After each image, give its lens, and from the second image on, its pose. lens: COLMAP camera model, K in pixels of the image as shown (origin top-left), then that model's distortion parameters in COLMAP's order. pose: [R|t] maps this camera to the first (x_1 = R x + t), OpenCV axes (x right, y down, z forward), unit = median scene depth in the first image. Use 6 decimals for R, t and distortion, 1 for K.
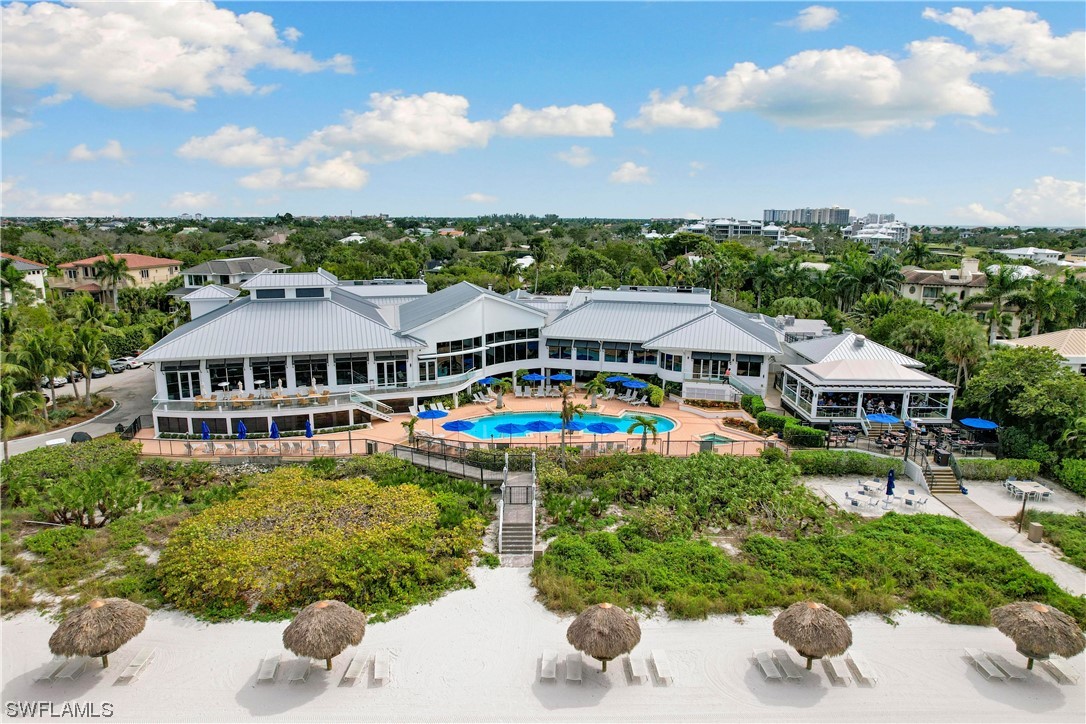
lens RADIAL K [[697.5, 0, 544.1], [0, 697.5, 379.3], [0, 0, 1]] dist [-0.047137, 0.001037]
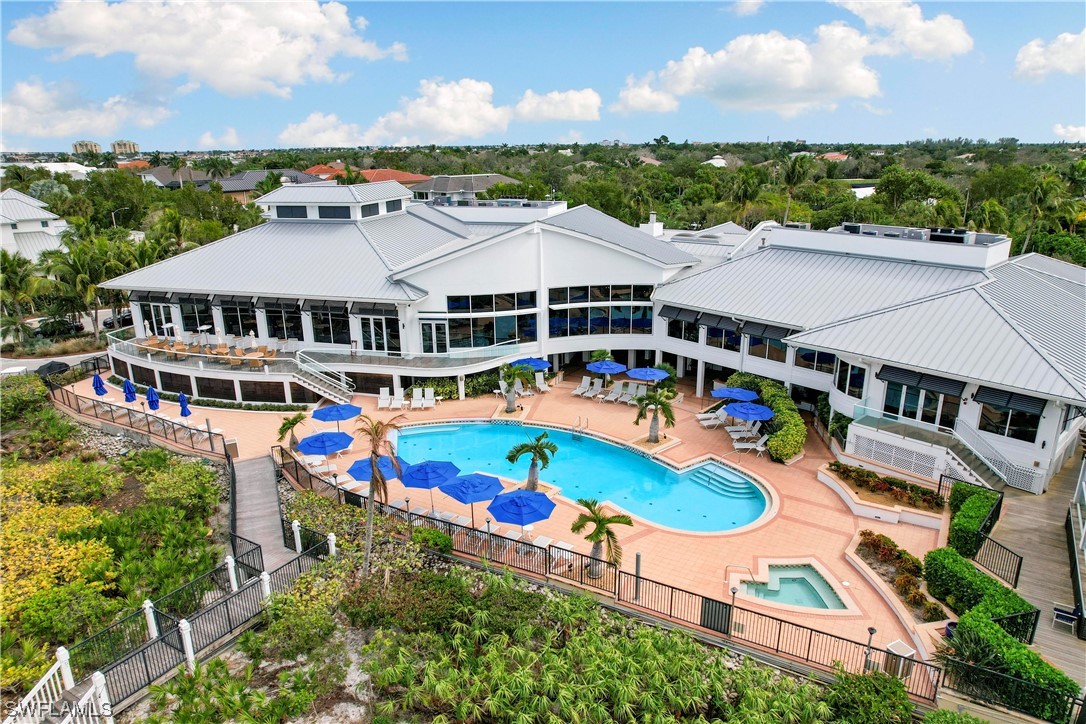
lens RADIAL K [[715.4, 0, 543.0], [0, 715.4, 362.0], [0, 0, 1]] dist [-0.062173, 0.000199]
pose [[0.843282, 0.143629, -0.517925, 0.268916], [-0.106382, 0.989172, 0.101103, -0.066278], [0.526838, -0.030161, 0.849431, 0.460469]]
